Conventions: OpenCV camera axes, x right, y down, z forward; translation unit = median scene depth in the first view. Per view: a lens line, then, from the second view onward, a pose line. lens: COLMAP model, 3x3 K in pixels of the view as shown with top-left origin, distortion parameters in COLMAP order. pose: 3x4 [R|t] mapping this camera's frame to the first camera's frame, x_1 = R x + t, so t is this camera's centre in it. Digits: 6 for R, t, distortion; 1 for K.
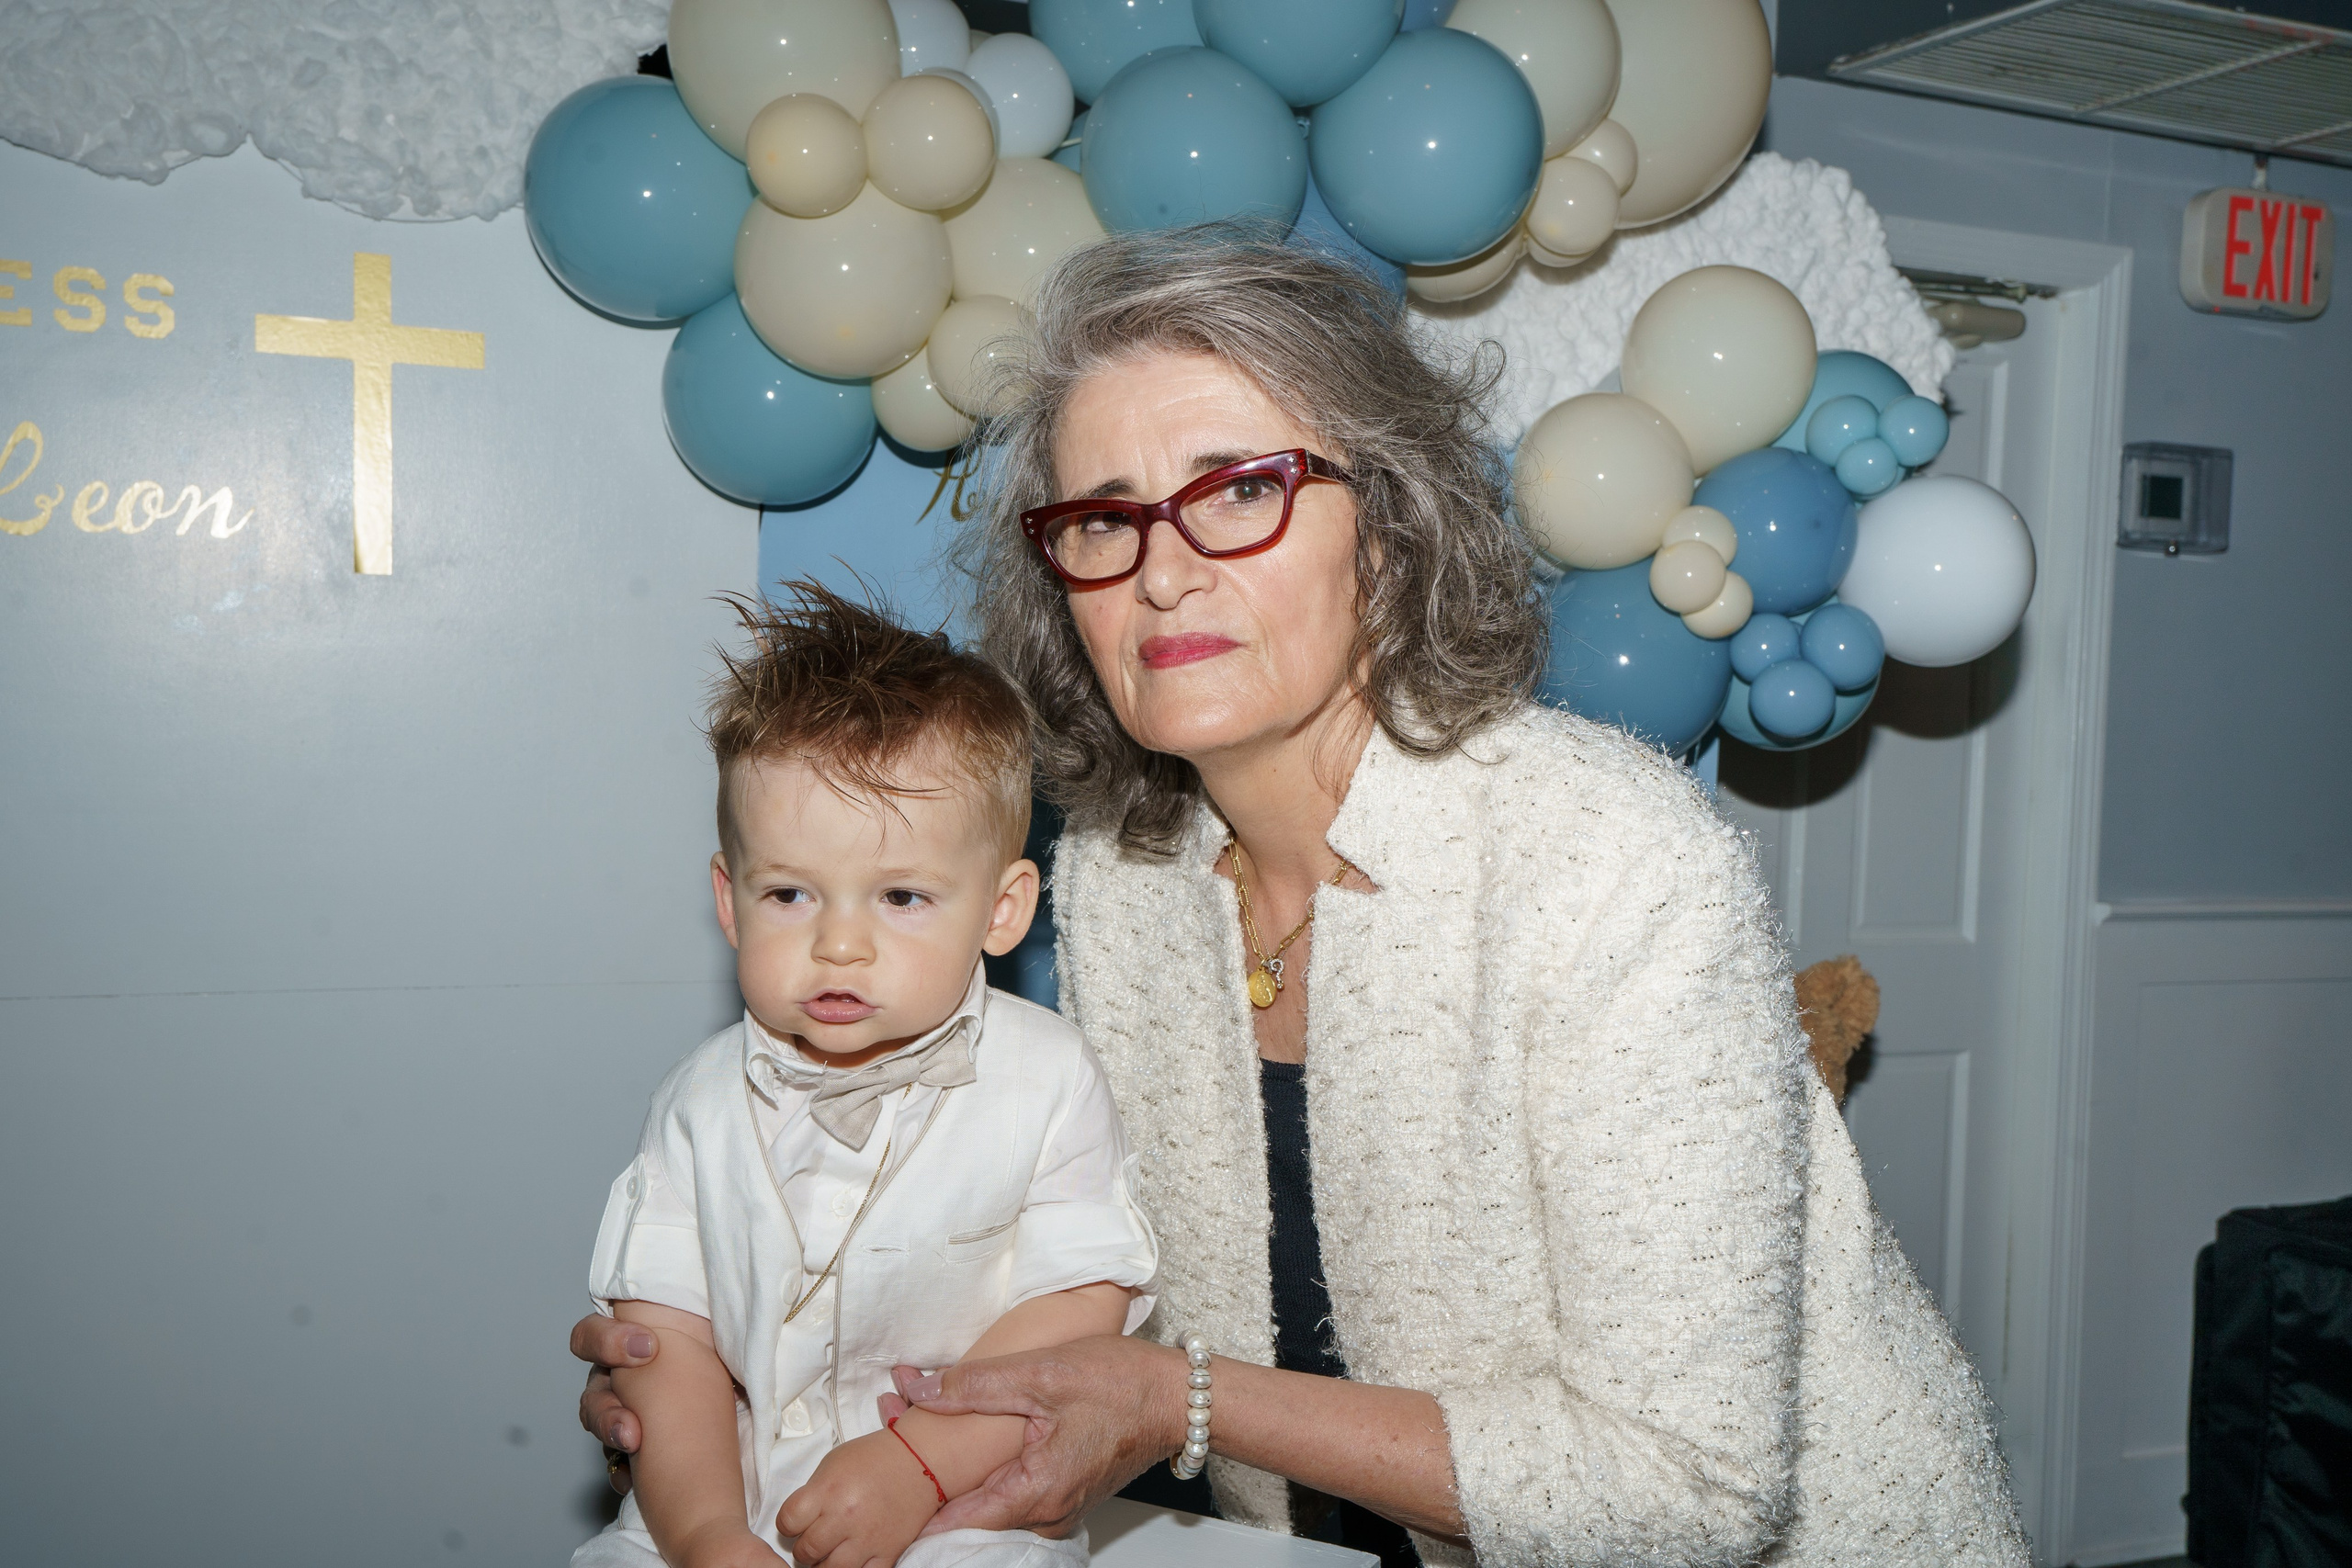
lens RADIAL K [[2118.3, 0, 1163.0], [0, 2118.3, 783.6], [0, 0, 1]] dist [0.037666, 0.059341]
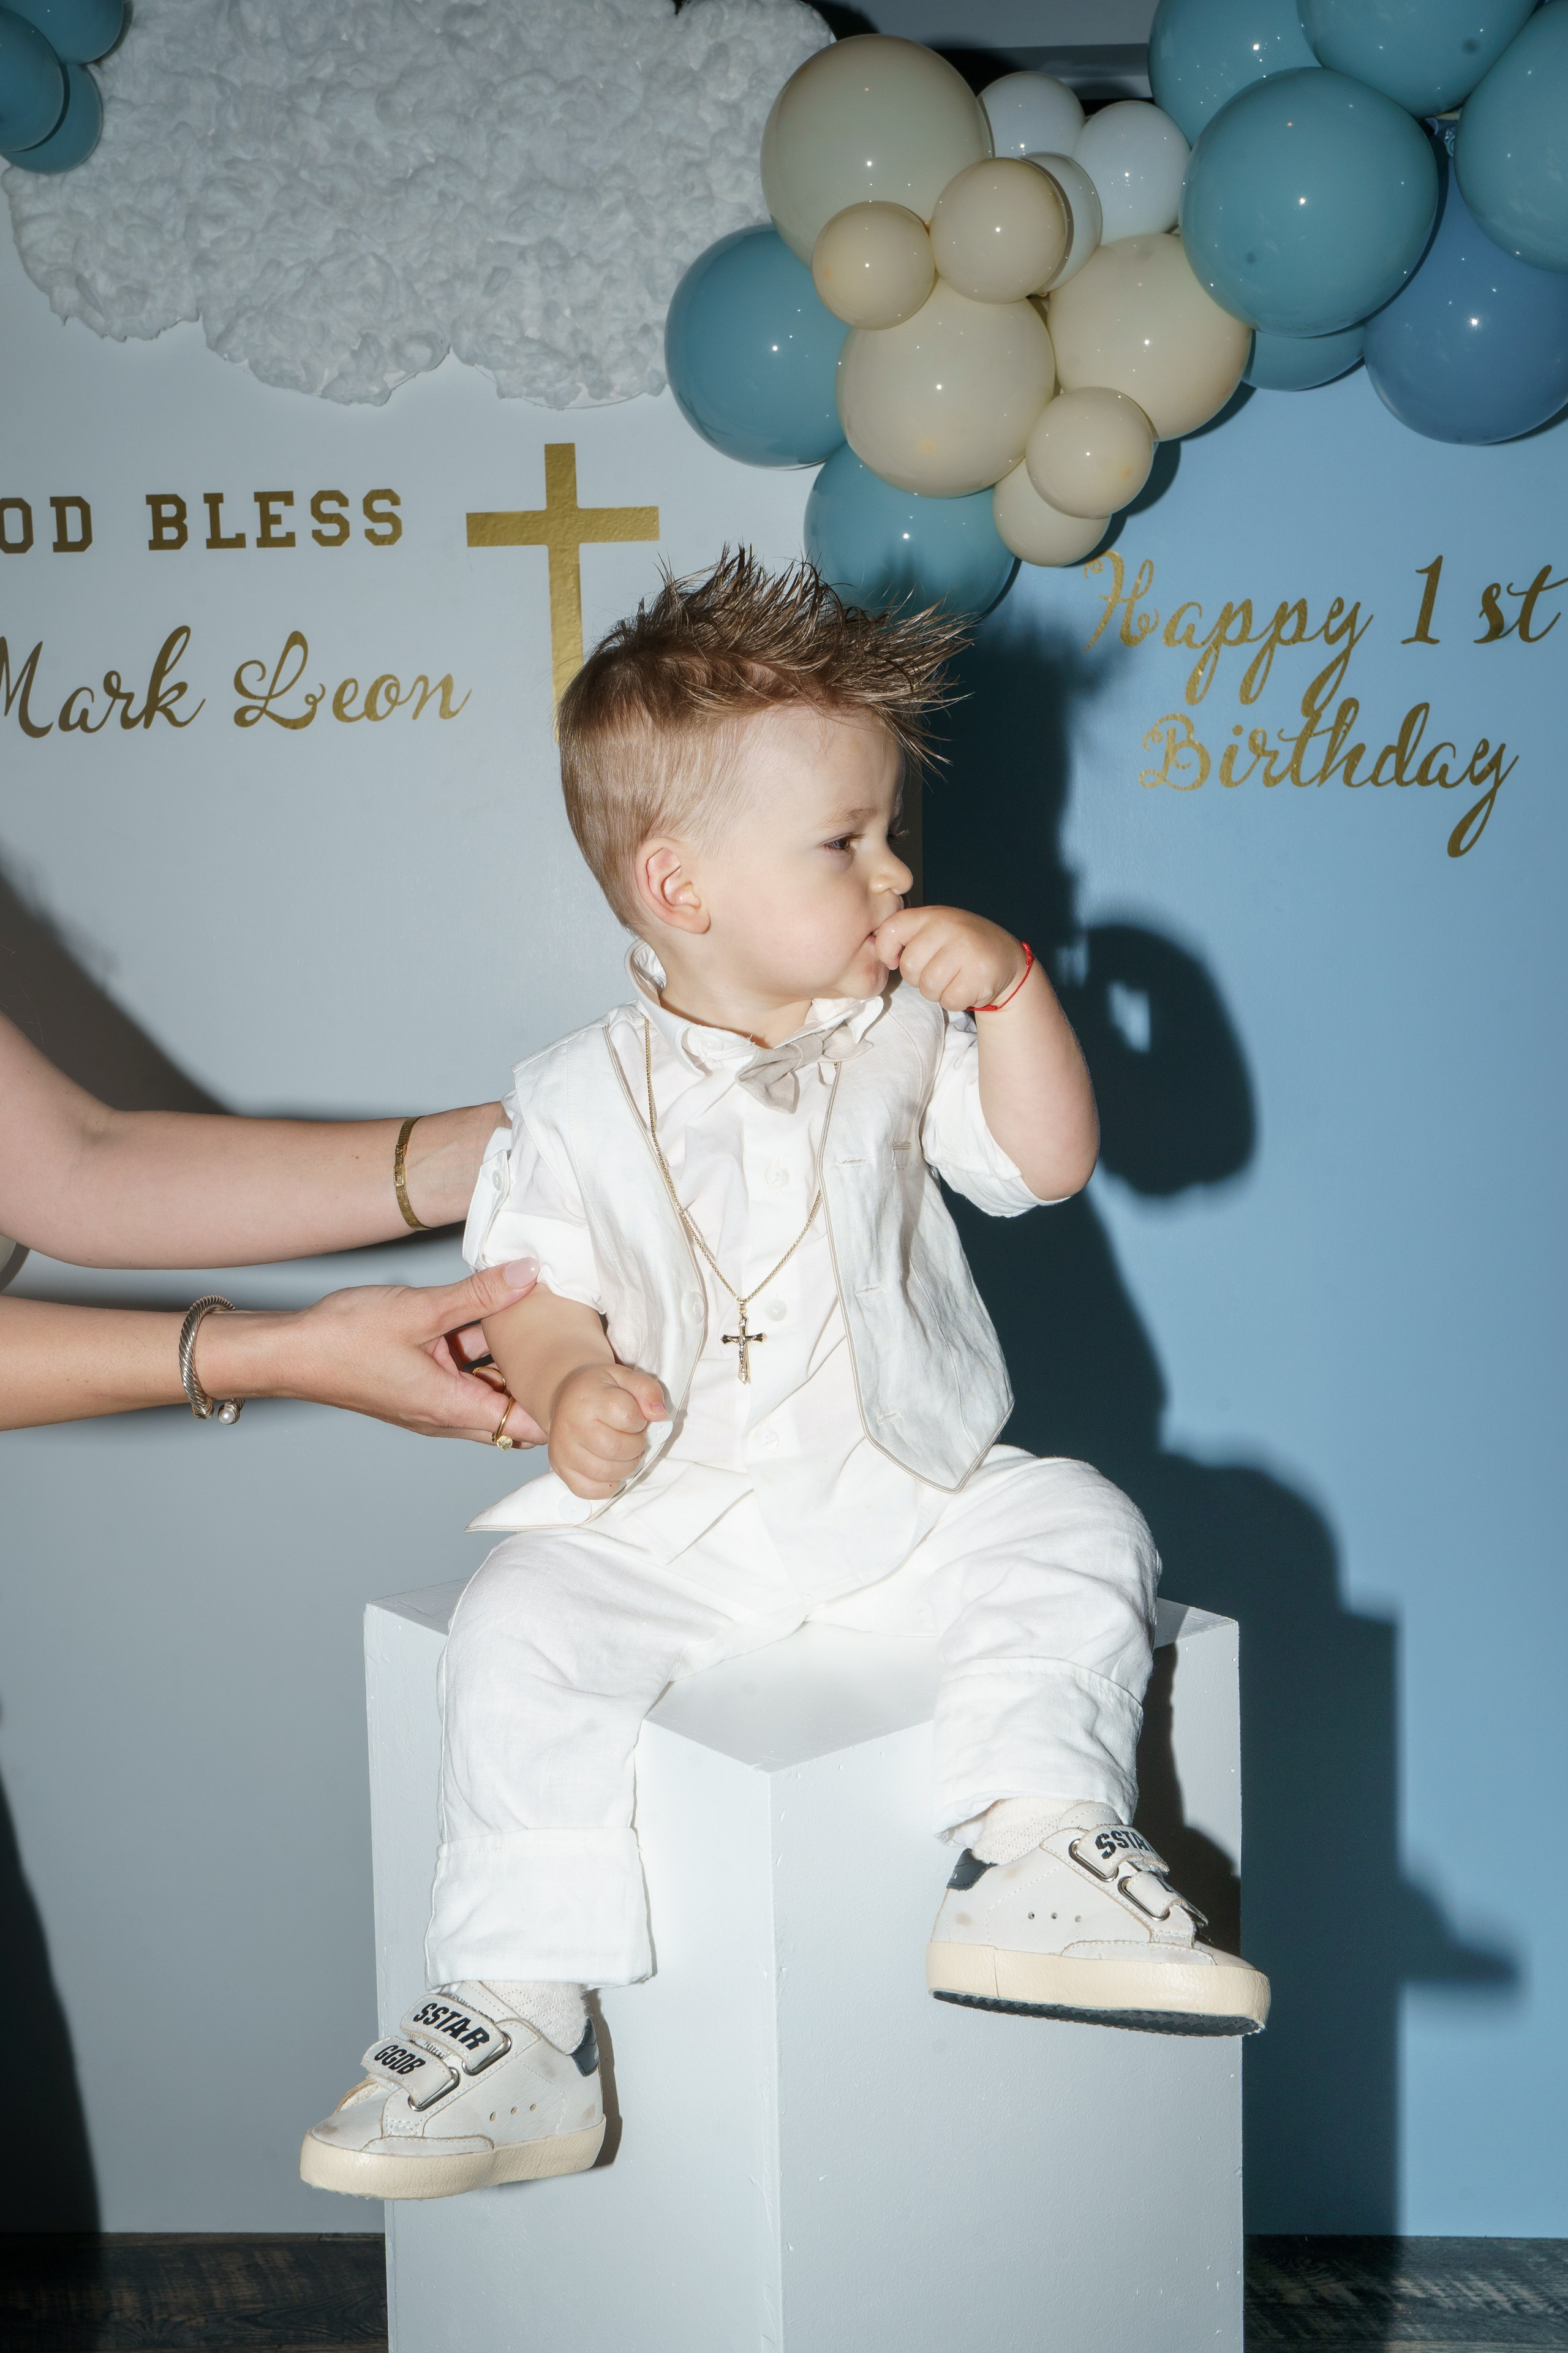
lens RADIAL K [[2234.9, 0, 781.1], [0, 2234.9, 1165.3], [0, 0, 1]] dist [0.078521, 0.000000]
pose [[0.906097, -0.006697, -0.423018, 0.217737], [0.024485, 0.999029, 0.036630, 0.080641], [0.422362, -0.043548, 0.905381, -0.004704]]
